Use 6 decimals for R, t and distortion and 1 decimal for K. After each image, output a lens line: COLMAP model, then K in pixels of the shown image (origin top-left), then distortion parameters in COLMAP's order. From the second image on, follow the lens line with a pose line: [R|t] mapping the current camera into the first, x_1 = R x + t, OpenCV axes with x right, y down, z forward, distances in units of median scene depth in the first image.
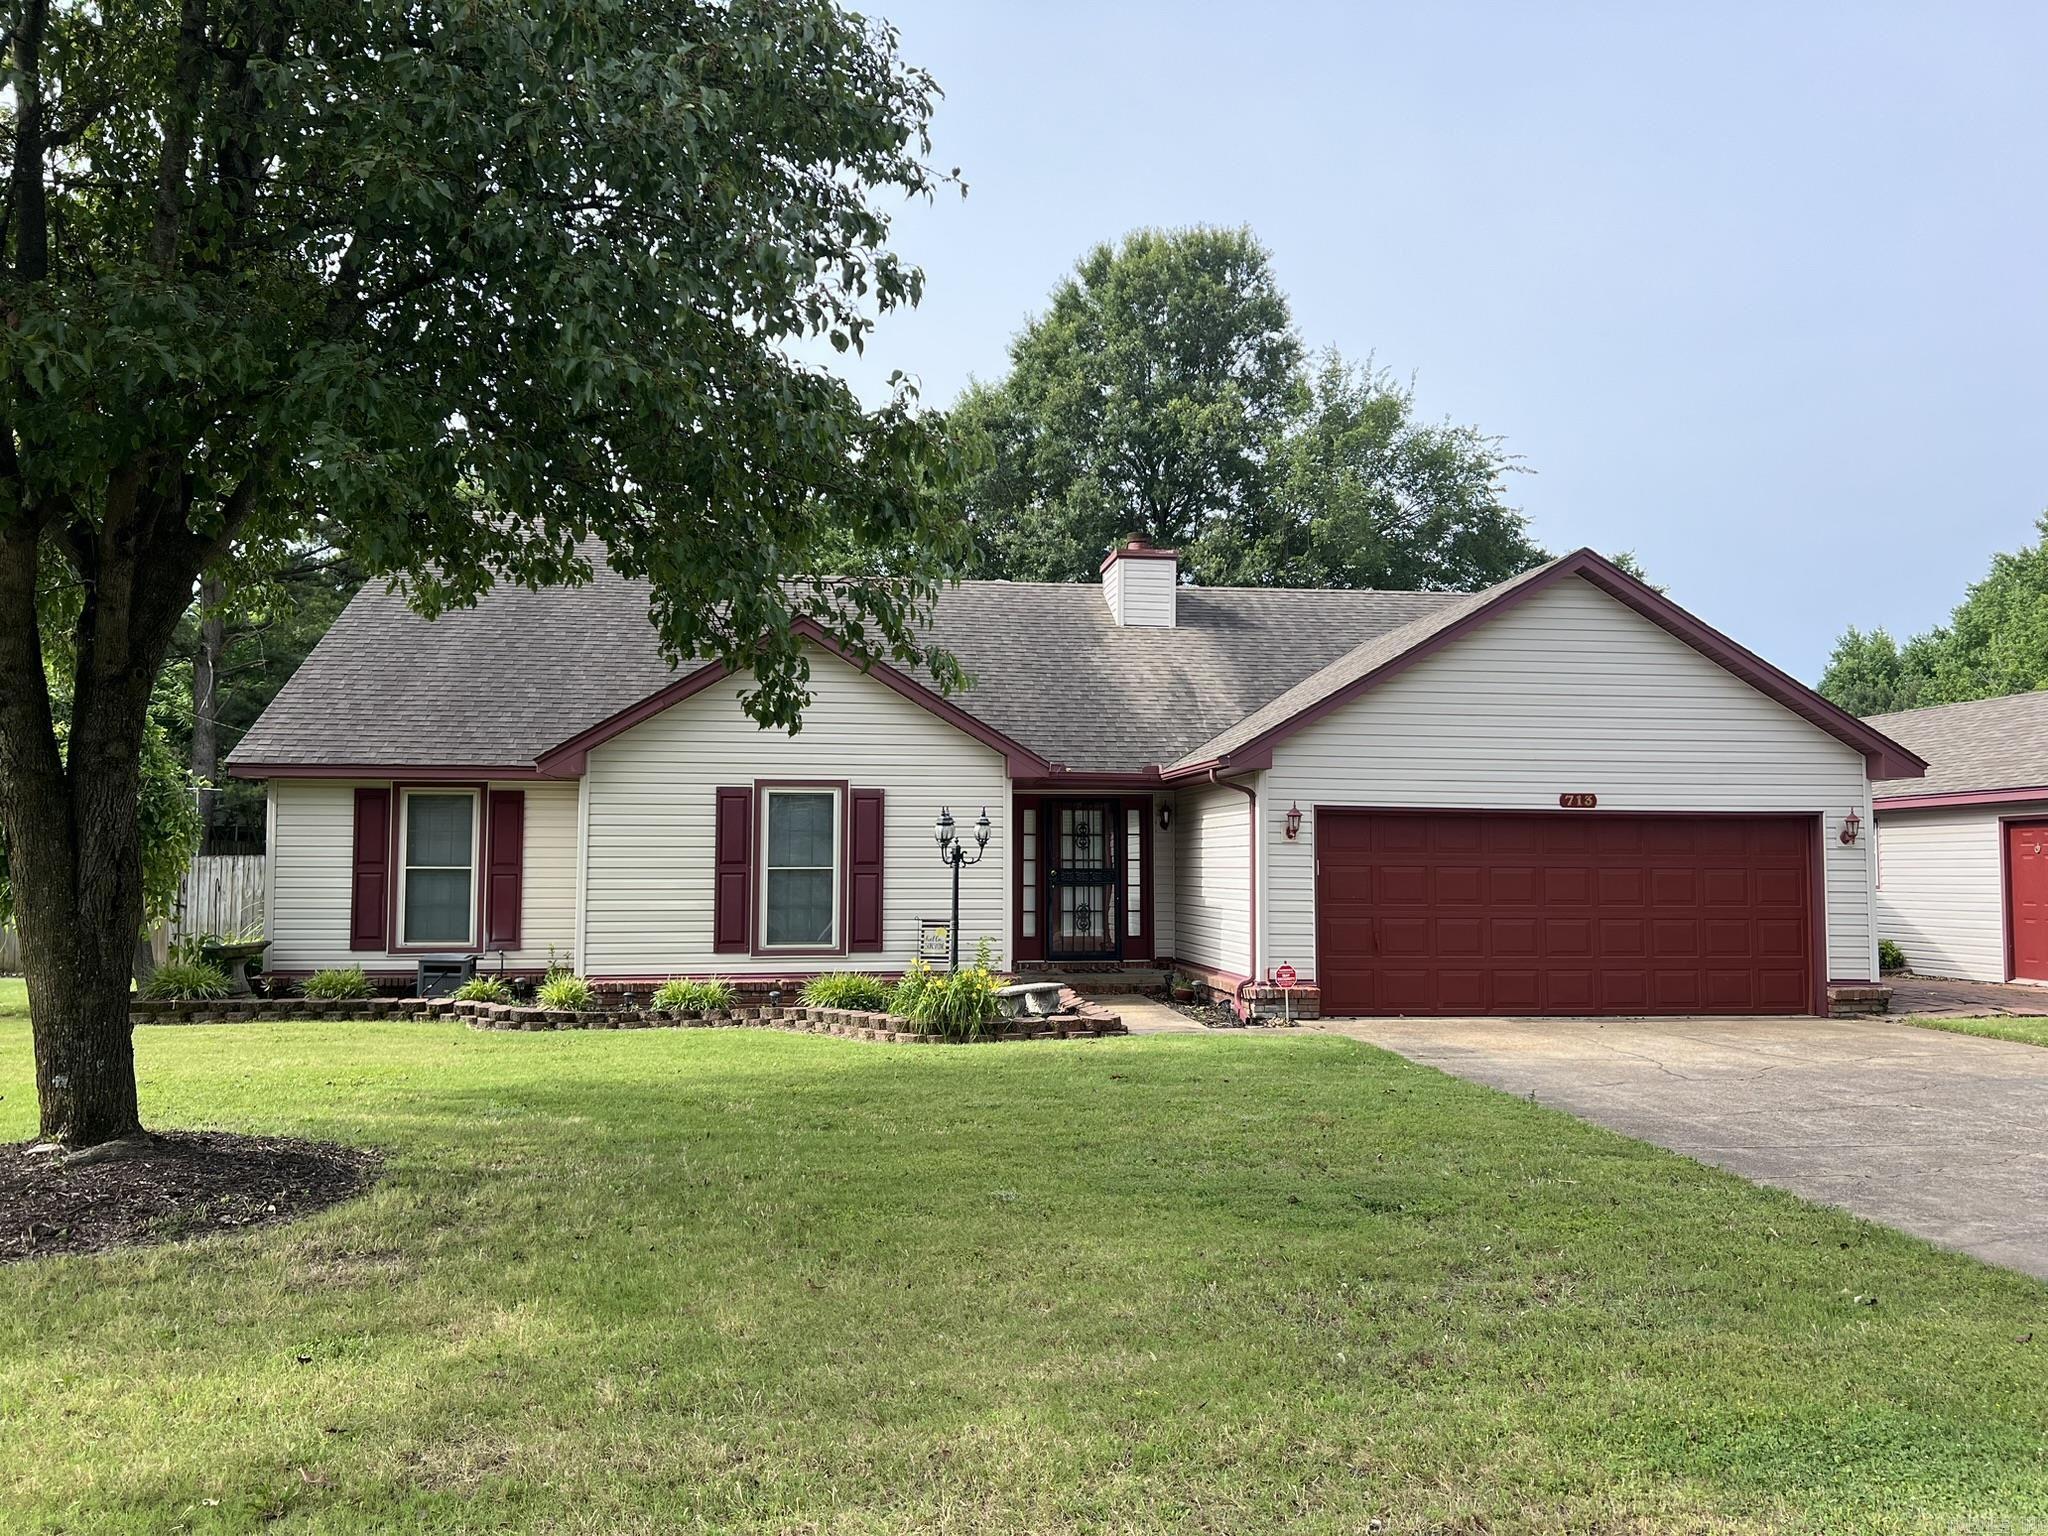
lens RADIAL K [[1531.8, 0, 1032.0], [0, 1531.8, 770.4], [0, 0, 1]] dist [0.064129, -0.070725]
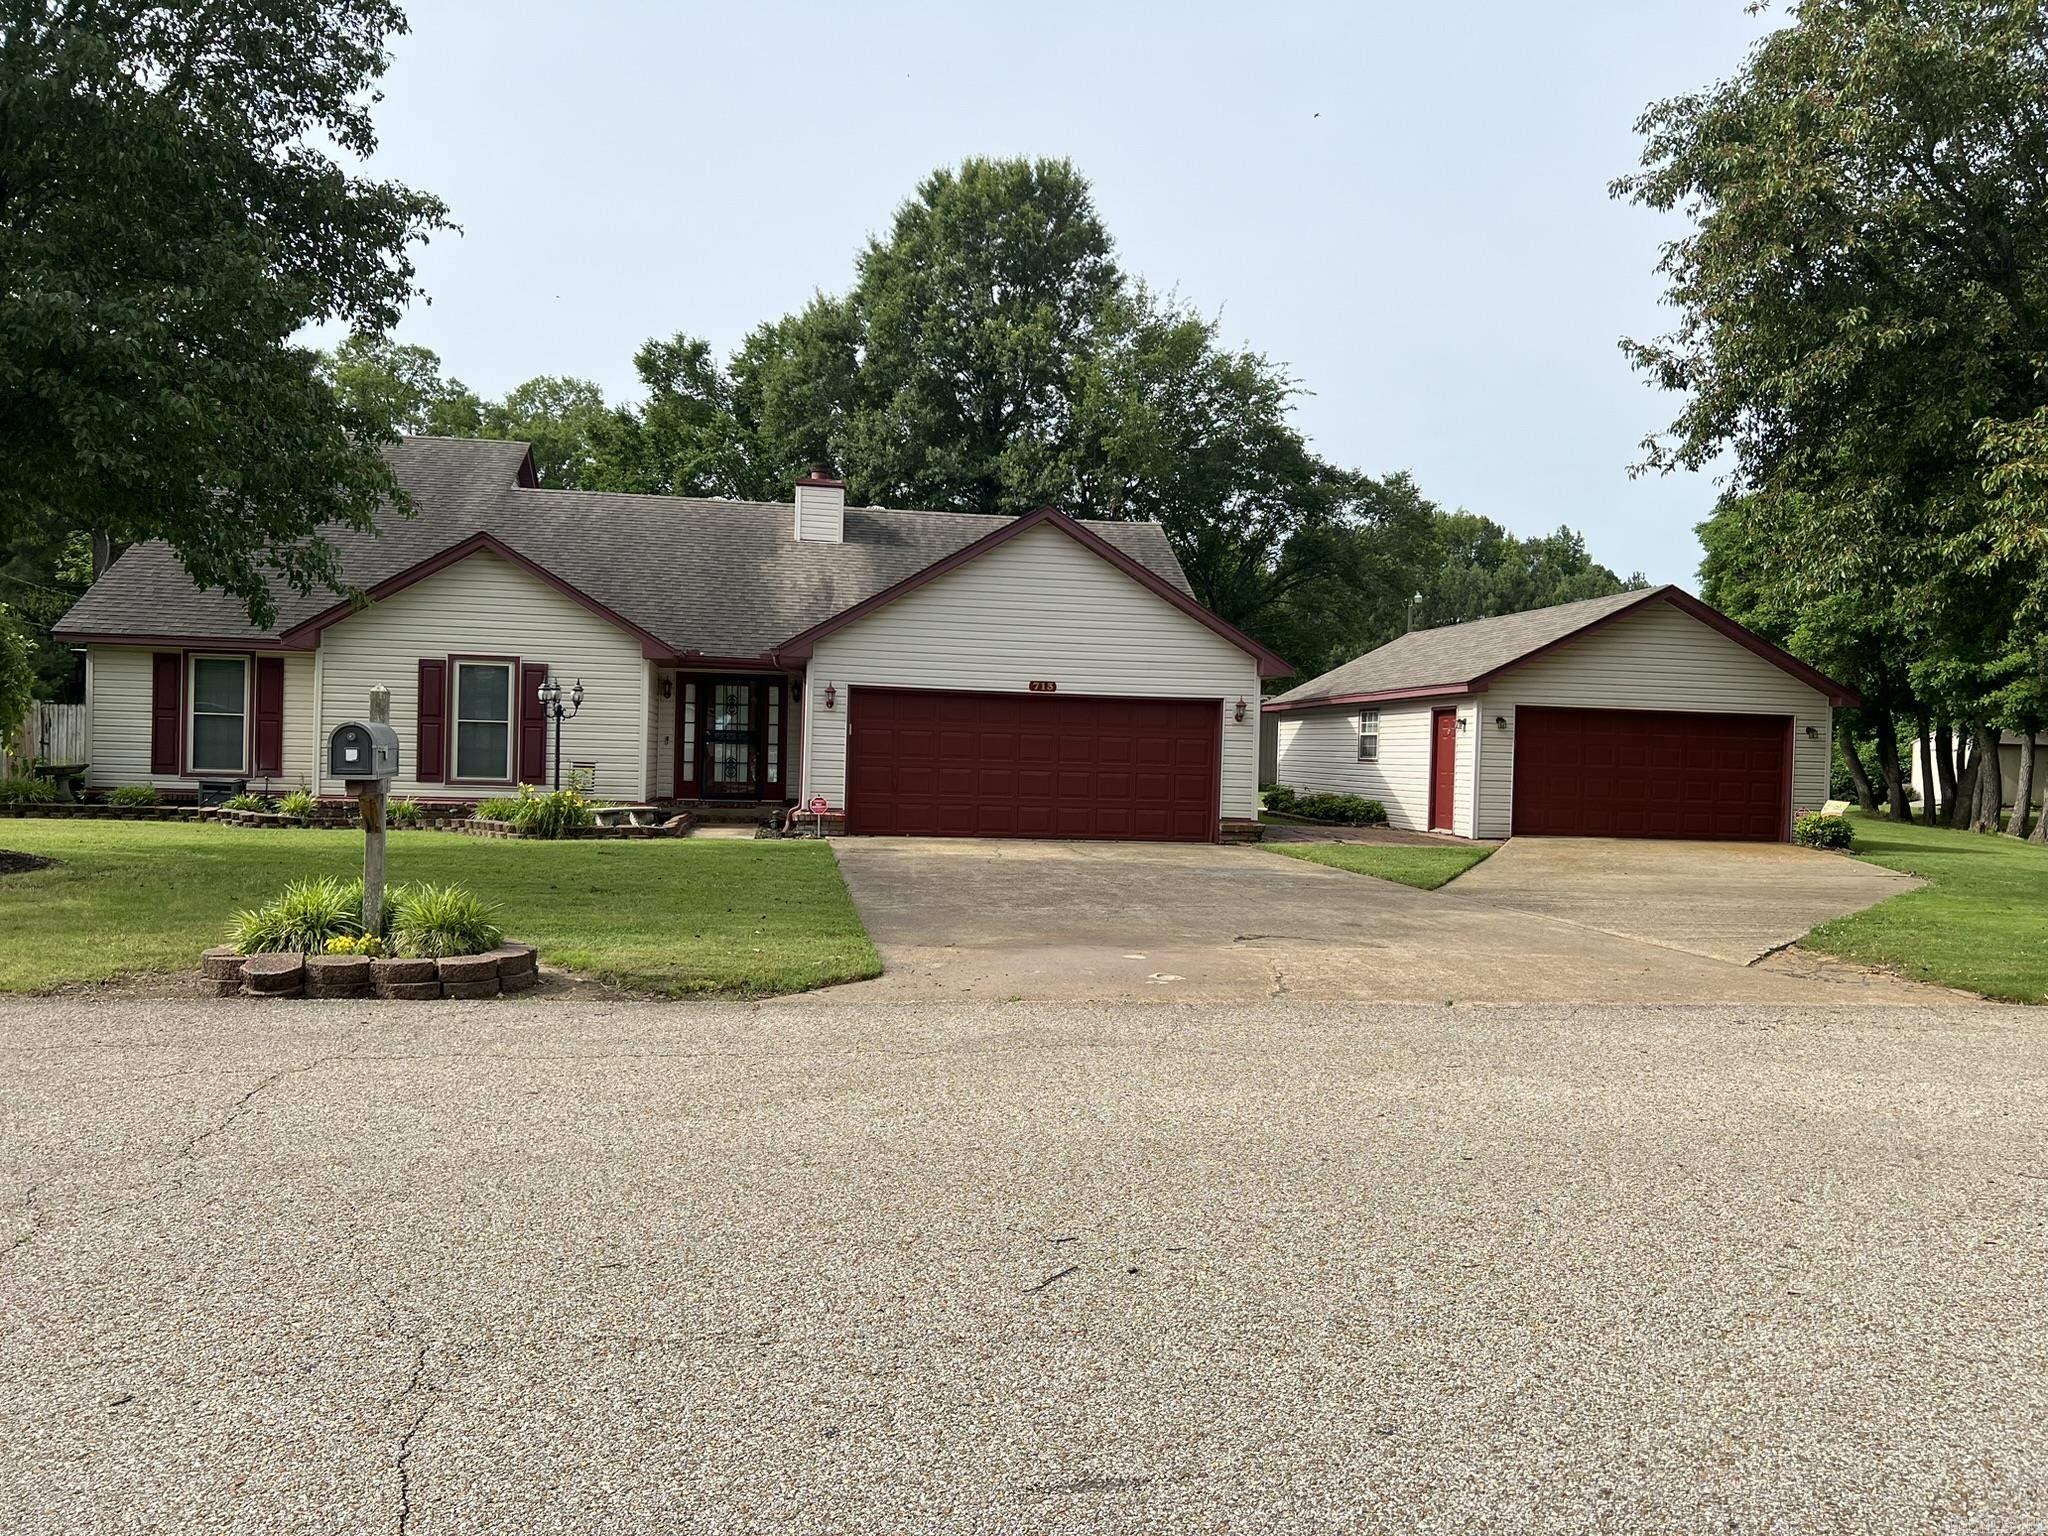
lens RADIAL K [[1531.8, 0, 1021.7], [0, 1531.8, 770.5], [0, 0, 1]] dist [0.064129, -0.070725]
pose [[0.999515, 0.024548, 0.019152, 0.288974], [-0.025922, 0.996835, 0.075155, -0.007406], [-0.017246, -0.075616, 0.996988, -0.357591]]
